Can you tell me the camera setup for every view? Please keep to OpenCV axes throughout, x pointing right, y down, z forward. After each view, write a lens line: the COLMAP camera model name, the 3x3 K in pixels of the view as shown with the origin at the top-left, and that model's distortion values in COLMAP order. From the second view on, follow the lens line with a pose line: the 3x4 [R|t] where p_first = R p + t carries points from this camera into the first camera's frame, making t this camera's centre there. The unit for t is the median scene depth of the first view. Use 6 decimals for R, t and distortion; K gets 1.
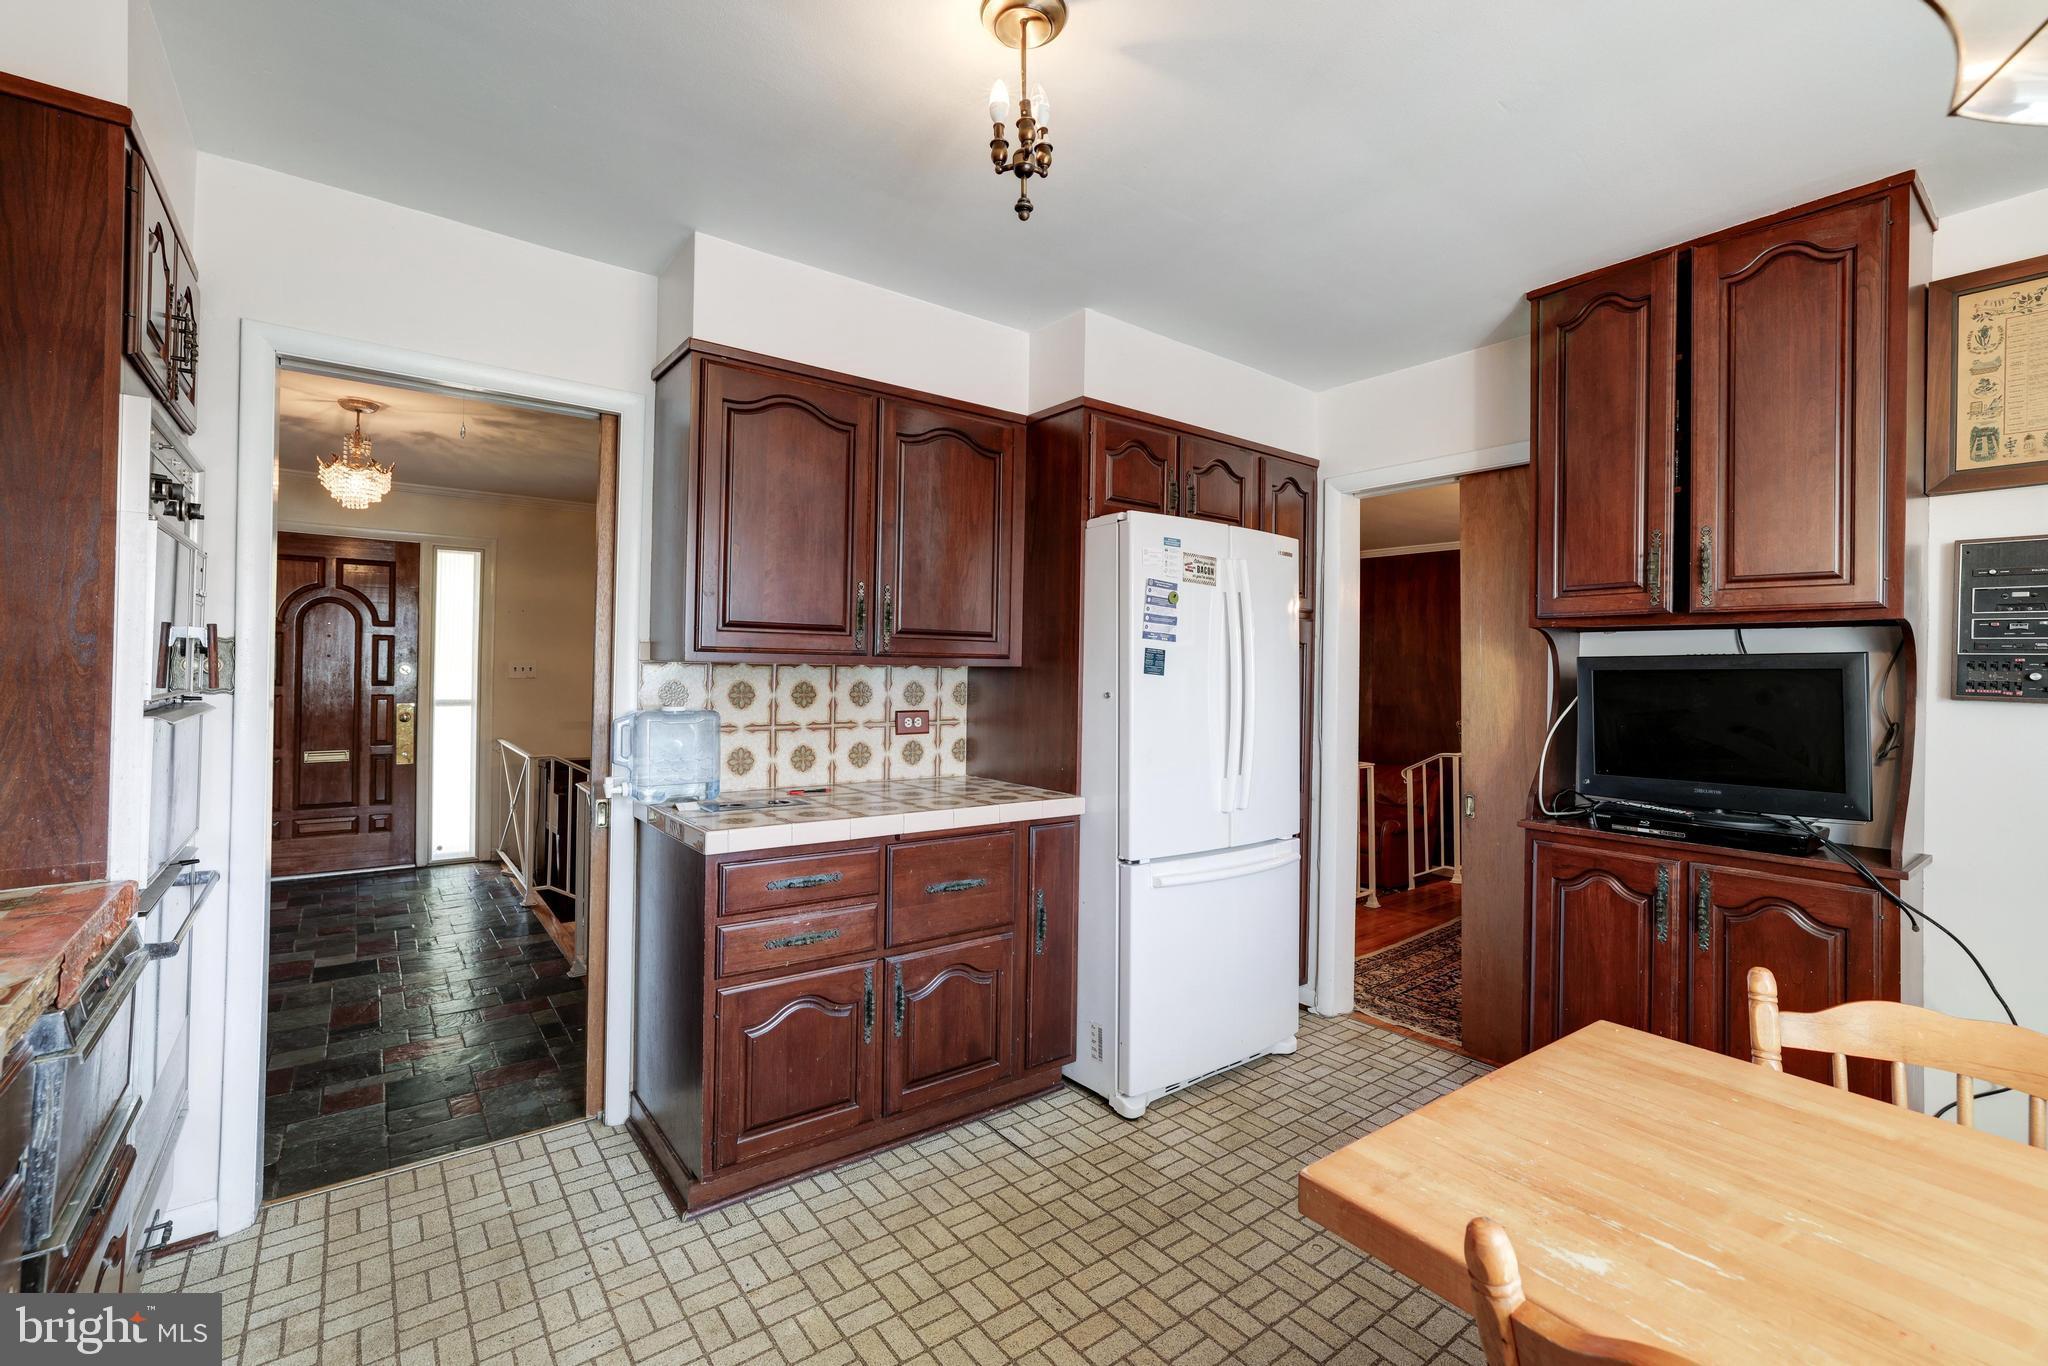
lens RADIAL K [[881.9, 0, 1009.6], [0, 881.9, 663.6], [0, 0, 1]] dist [-0.032454, 0.018956]
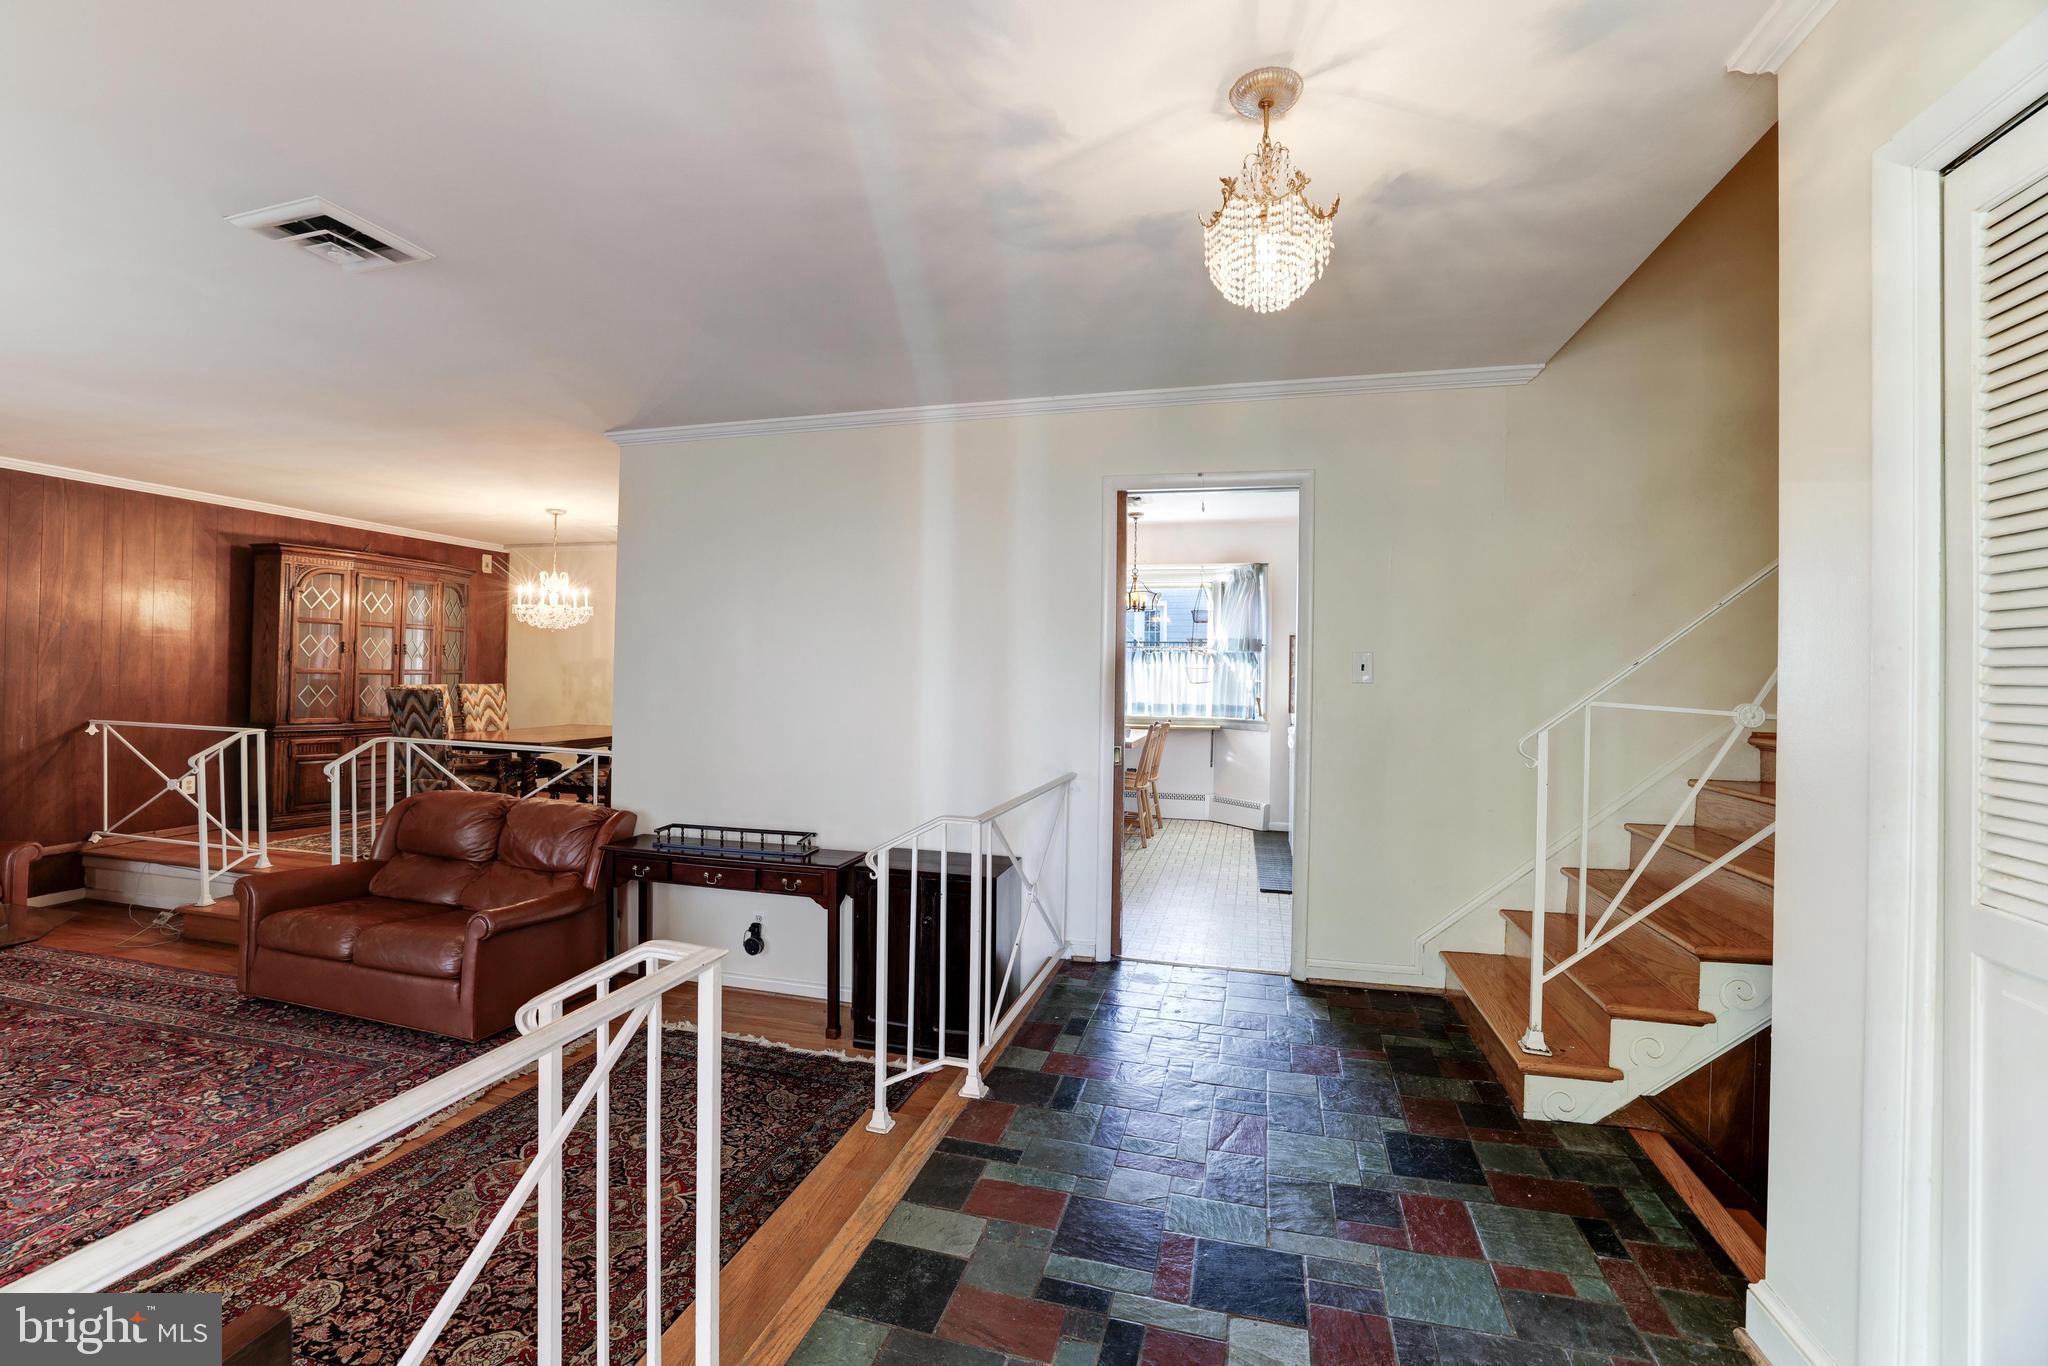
lens RADIAL K [[890.7, 0, 1009.3], [0, 890.7, 664.2], [0, 0, 1]] dist [-0.043970, 0.015133]
pose [[-0.604639, -0.018758, 0.796279, -0.723260], [-0.032522, 0.999470, -0.001151, 0.009858], [-0.795836, -0.026593, -0.604929, 0.961587]]
